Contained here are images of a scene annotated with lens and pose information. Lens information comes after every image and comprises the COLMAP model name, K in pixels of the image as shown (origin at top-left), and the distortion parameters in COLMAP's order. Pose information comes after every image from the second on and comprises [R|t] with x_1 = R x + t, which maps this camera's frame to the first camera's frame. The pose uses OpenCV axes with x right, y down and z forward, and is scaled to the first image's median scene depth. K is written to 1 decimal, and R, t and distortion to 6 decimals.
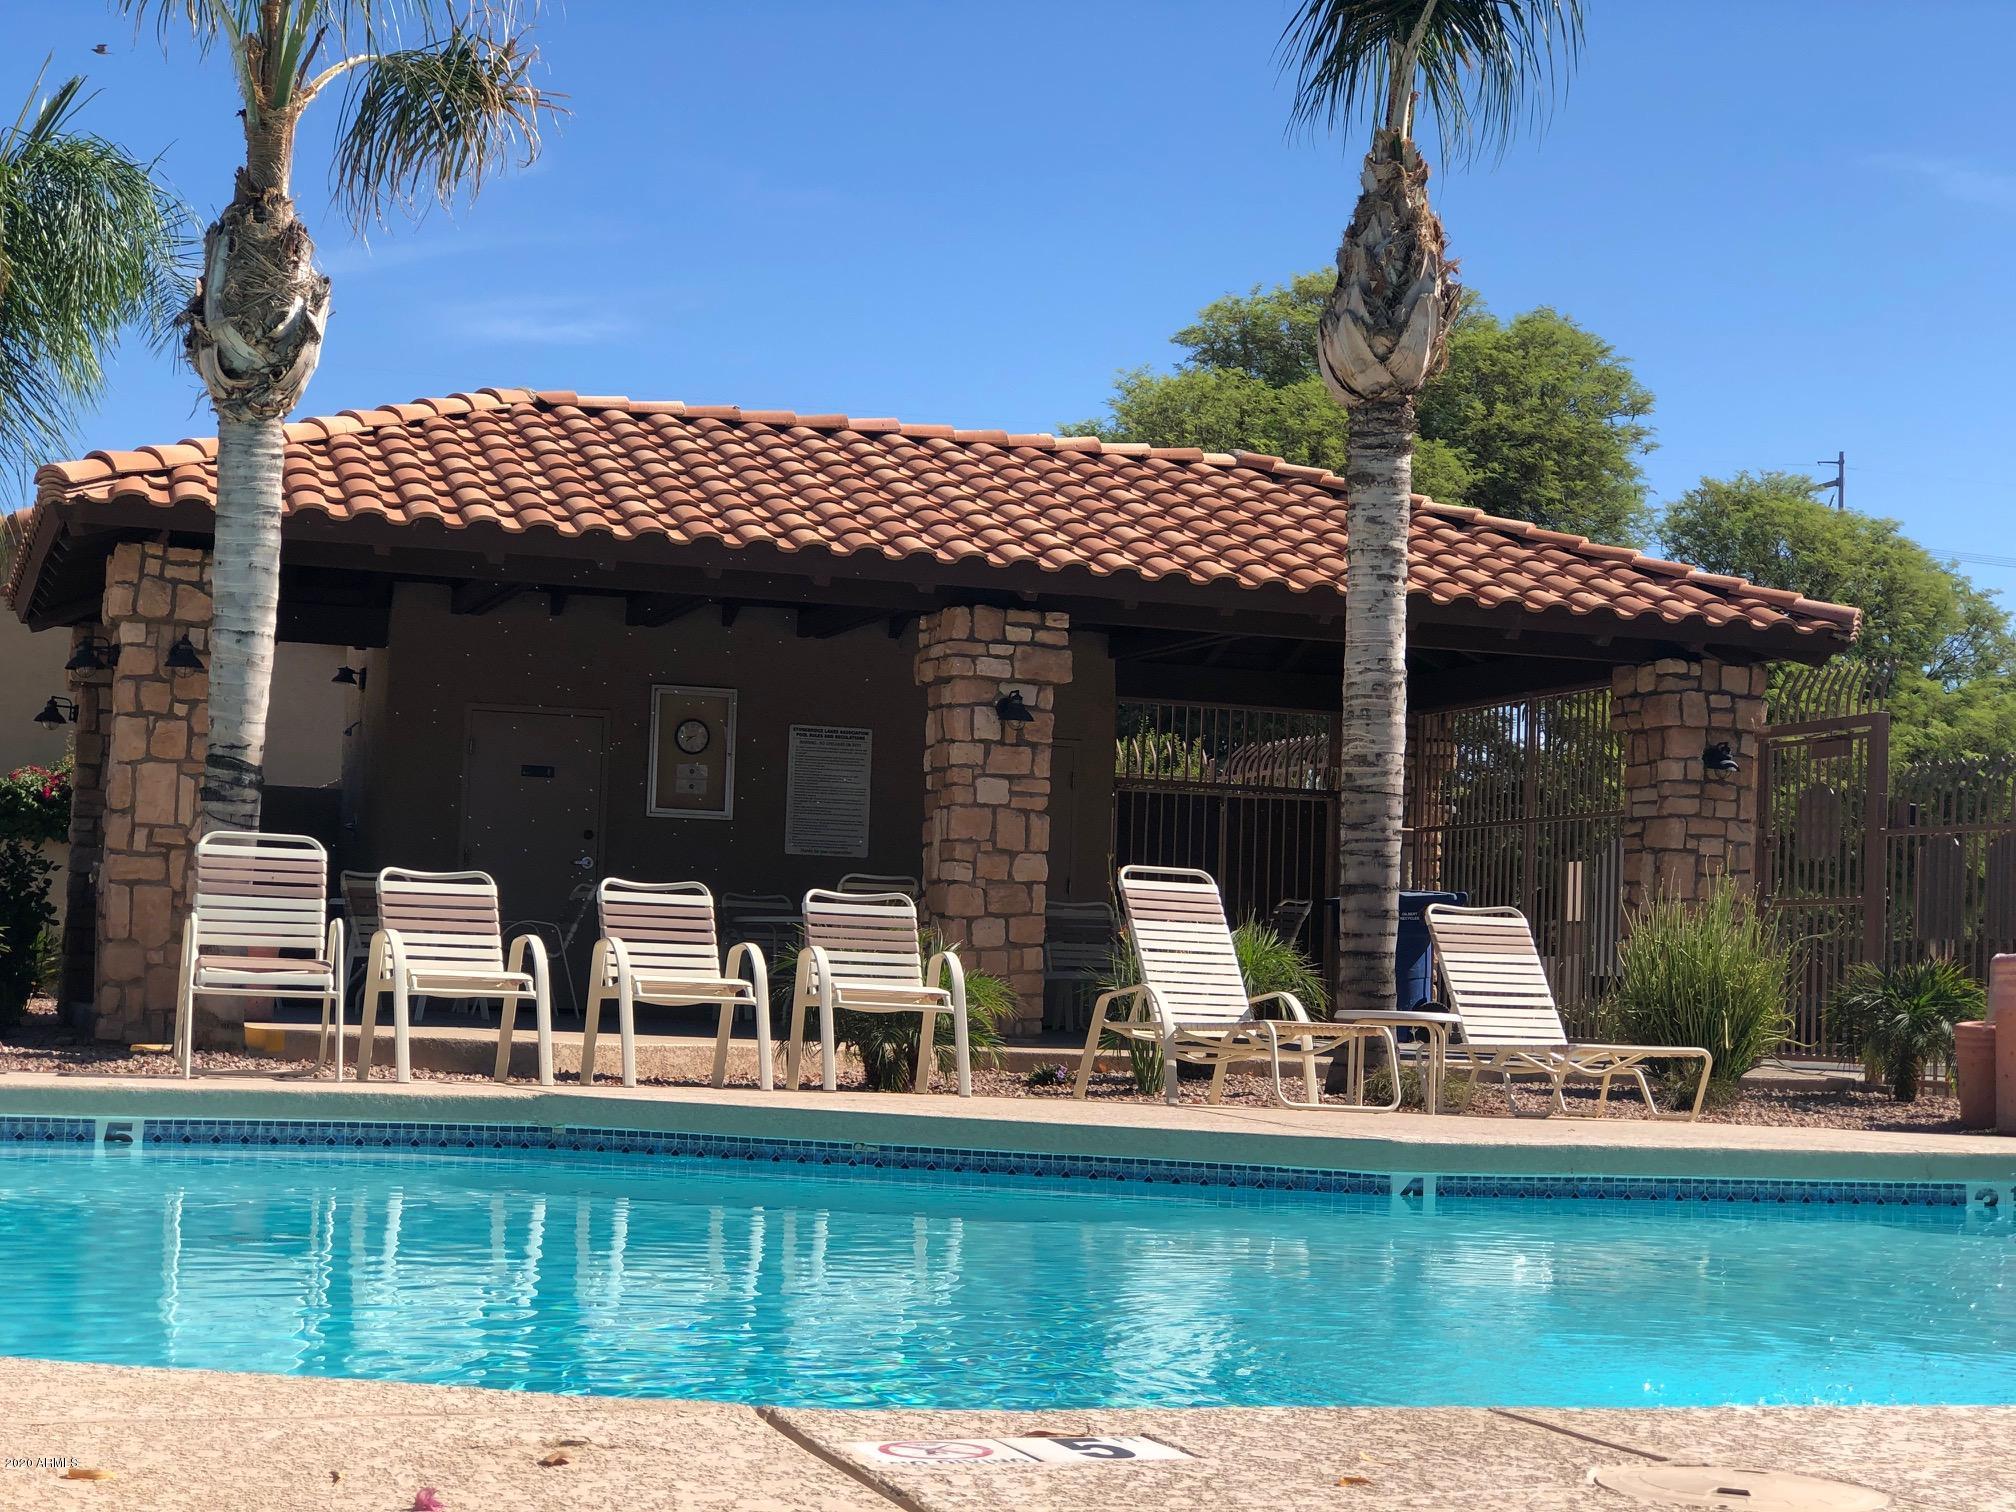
lens RADIAL K [[3314.5, 0, 1007.8], [0, 3314.5, 757.2], [0, 0, 1]] dist [-0.035863, 0.000000]
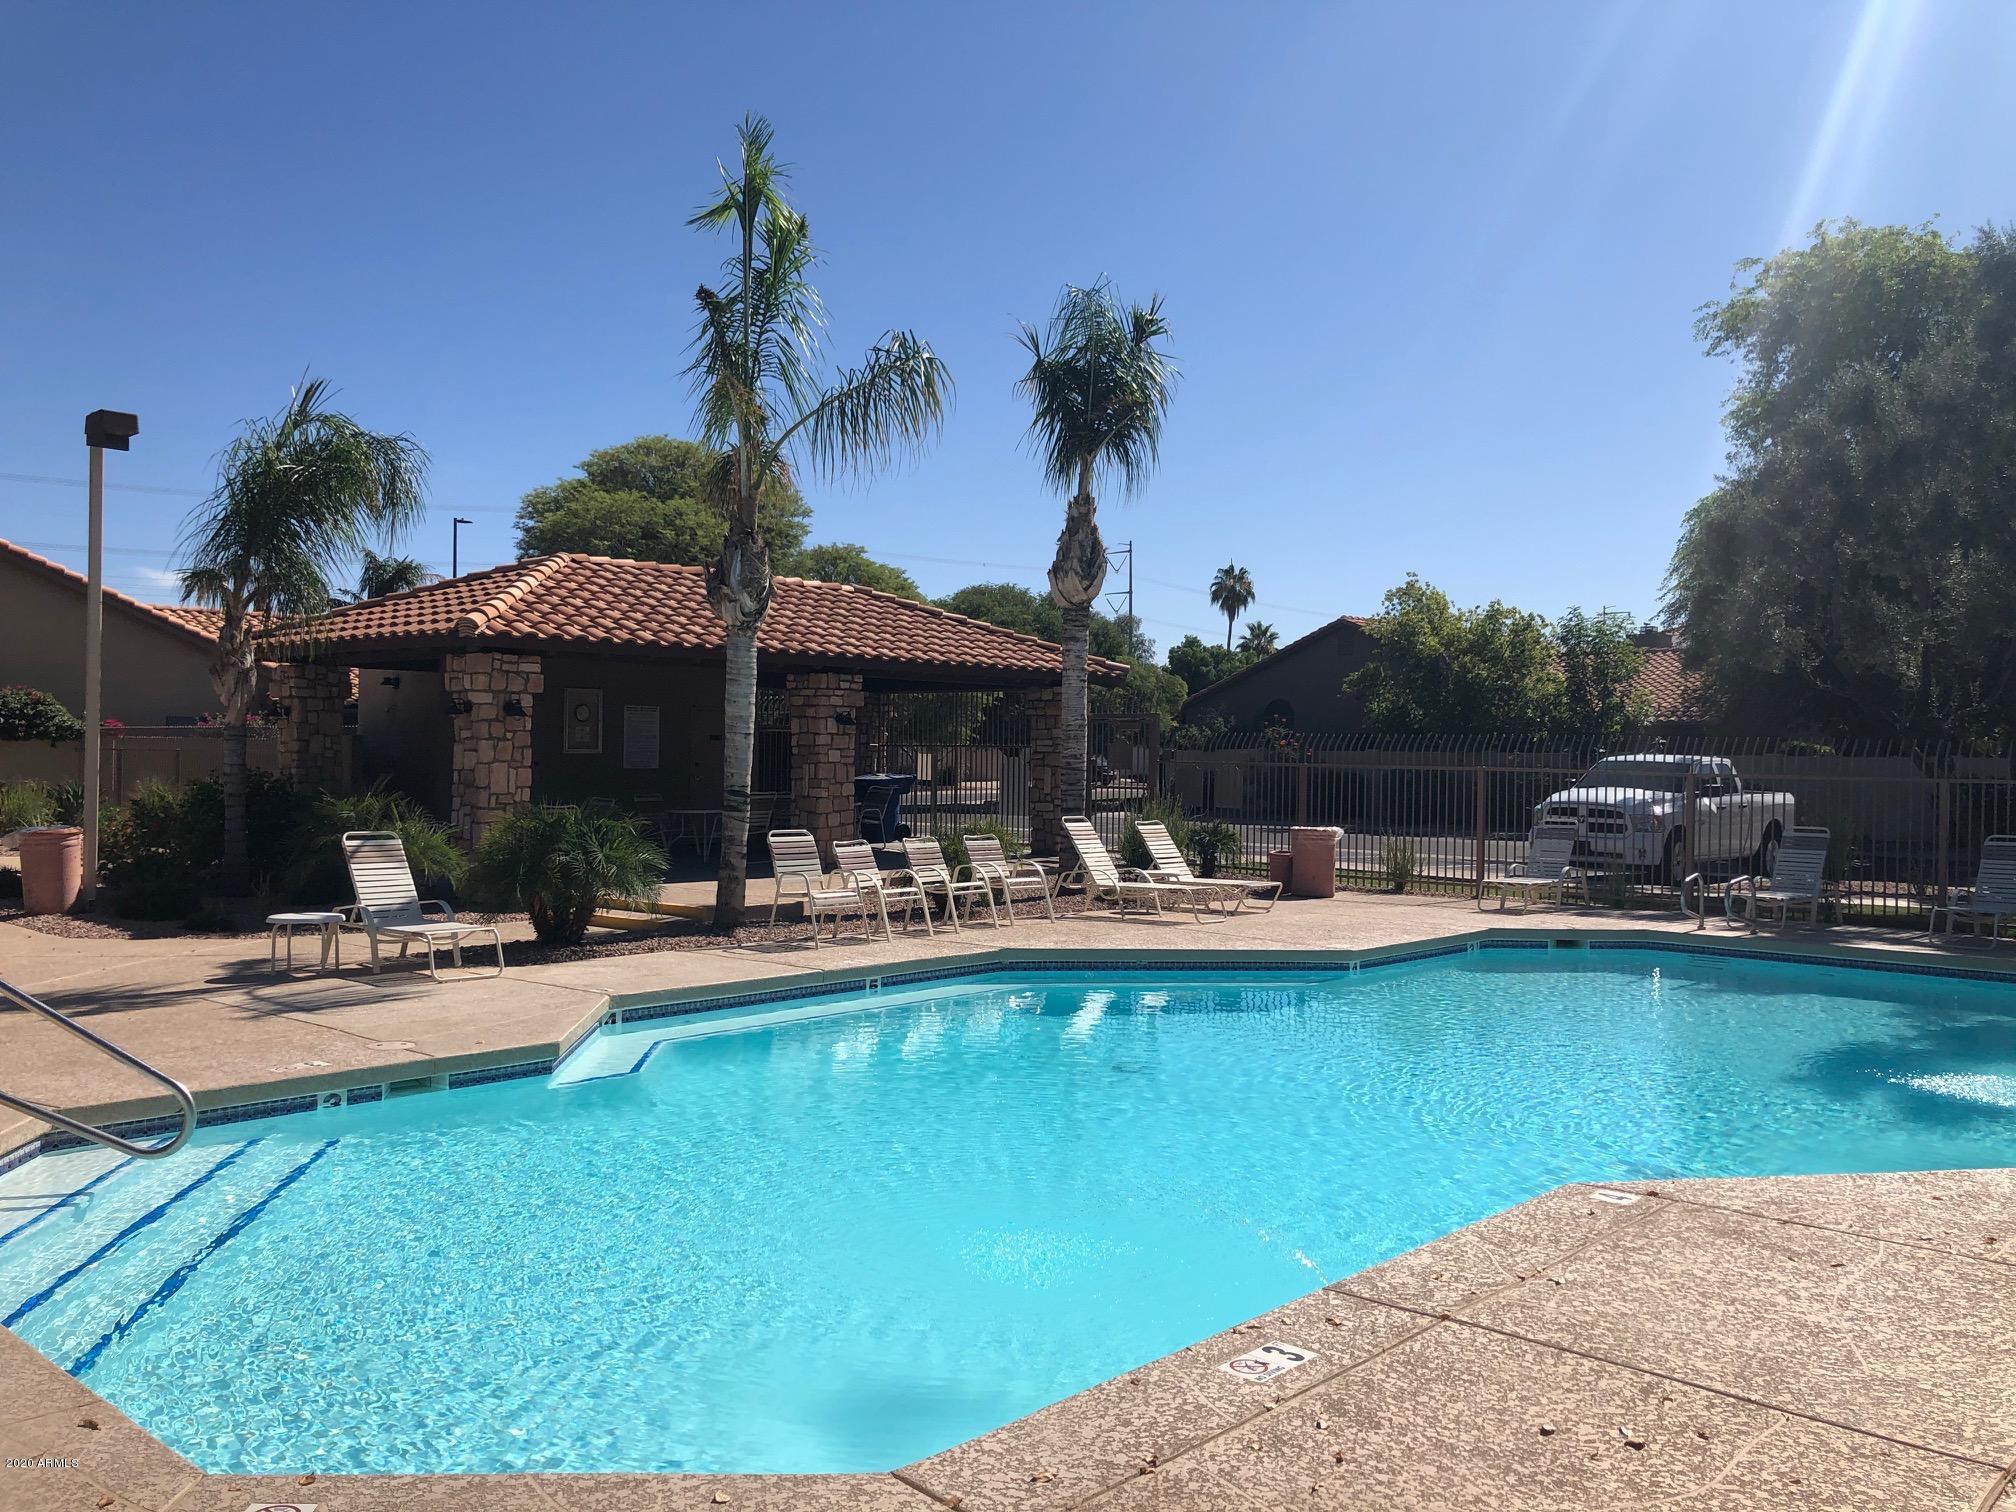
lens RADIAL K [[1658.6, 0, 1010.0], [0, 1658.6, 754.3], [0, 0, 1]] dist [0.049781, -0.003515]
pose [[0.877363, -0.024907, 0.479181, -0.468037], [-0.016383, 0.996514, 0.081796, -0.090567], [-0.479548, -0.079615, 0.873897, -0.027432]]
